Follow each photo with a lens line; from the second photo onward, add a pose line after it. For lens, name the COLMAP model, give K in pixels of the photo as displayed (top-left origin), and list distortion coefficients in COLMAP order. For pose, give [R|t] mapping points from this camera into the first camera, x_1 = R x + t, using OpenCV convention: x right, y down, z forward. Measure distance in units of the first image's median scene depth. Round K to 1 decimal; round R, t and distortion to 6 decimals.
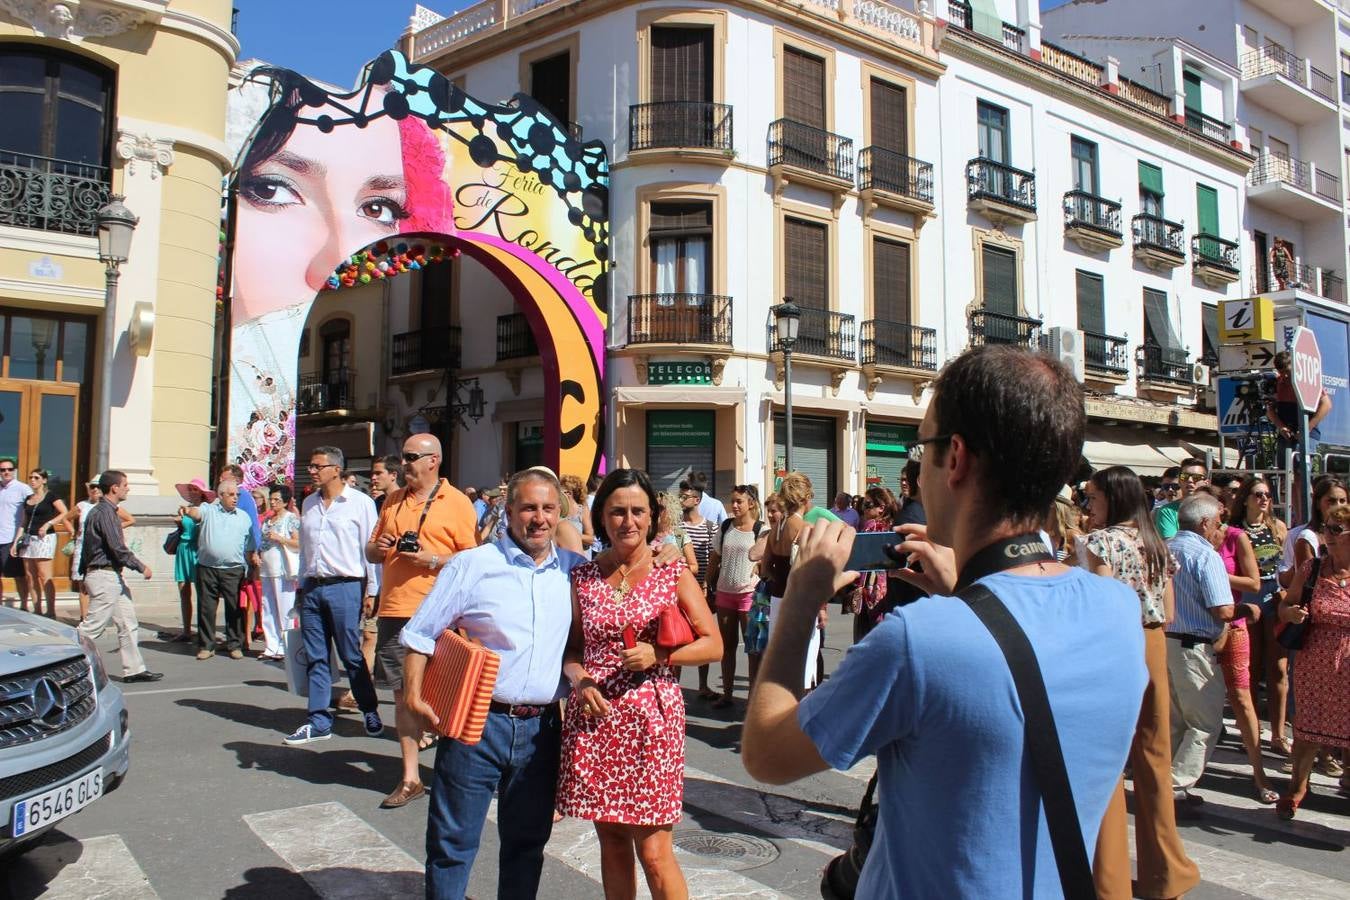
lens RADIAL K [[1125.1, 0, 675.0], [0, 1125.1, 450.0], [0, 0, 1]] dist [-0.170513, 0.161666]
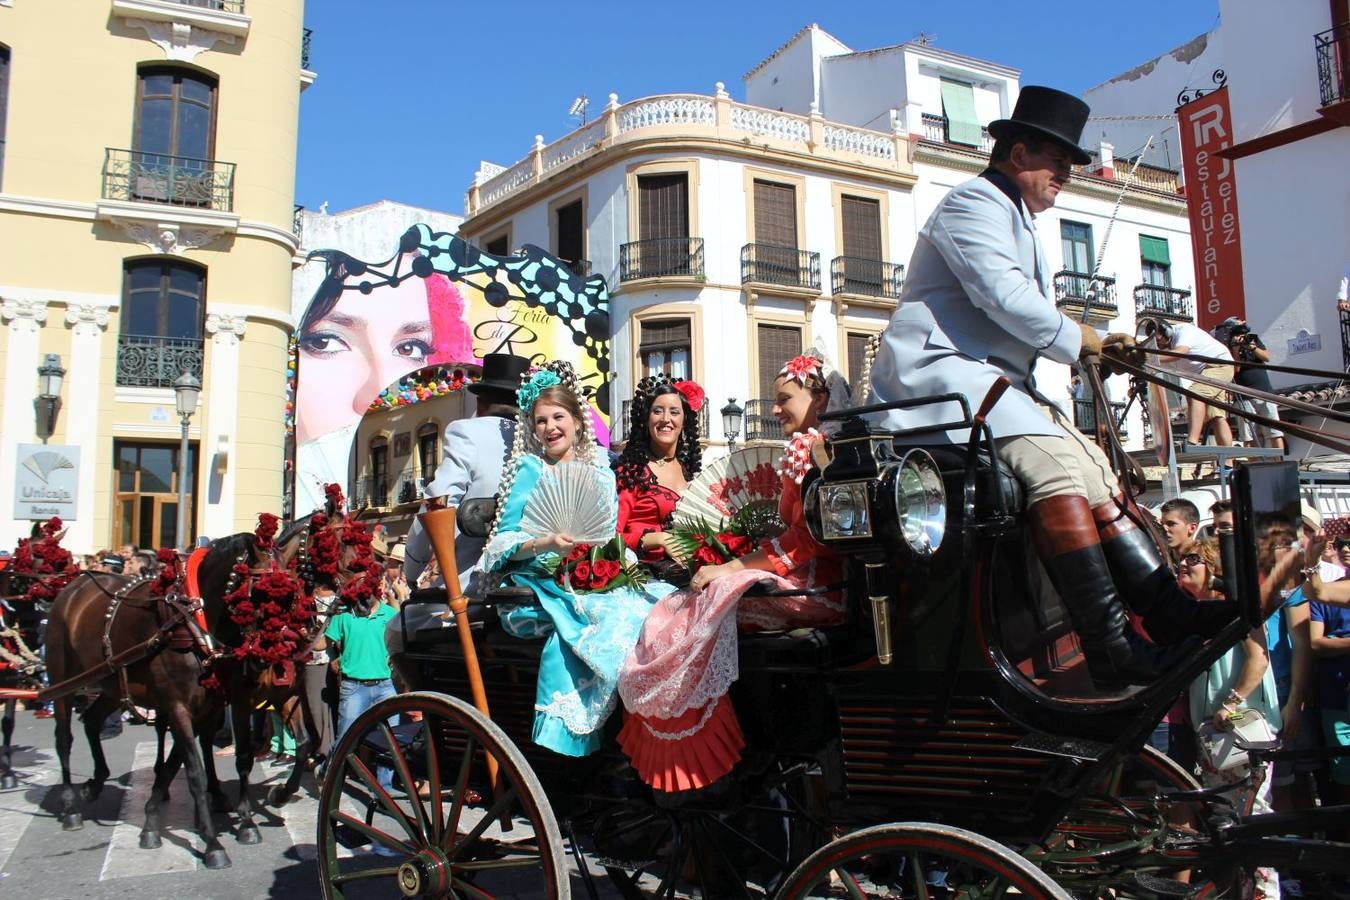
lens RADIAL K [[1125.1, 0, 675.0], [0, 1125.1, 450.0], [0, 0, 1]] dist [-0.170513, 0.161666]
pose [[0.980922, -0.046434, -0.188774, 0.241822], [0.035810, 0.997597, -0.059305, -0.008606], [0.191075, 0.051413, 0.980228, -0.189938]]
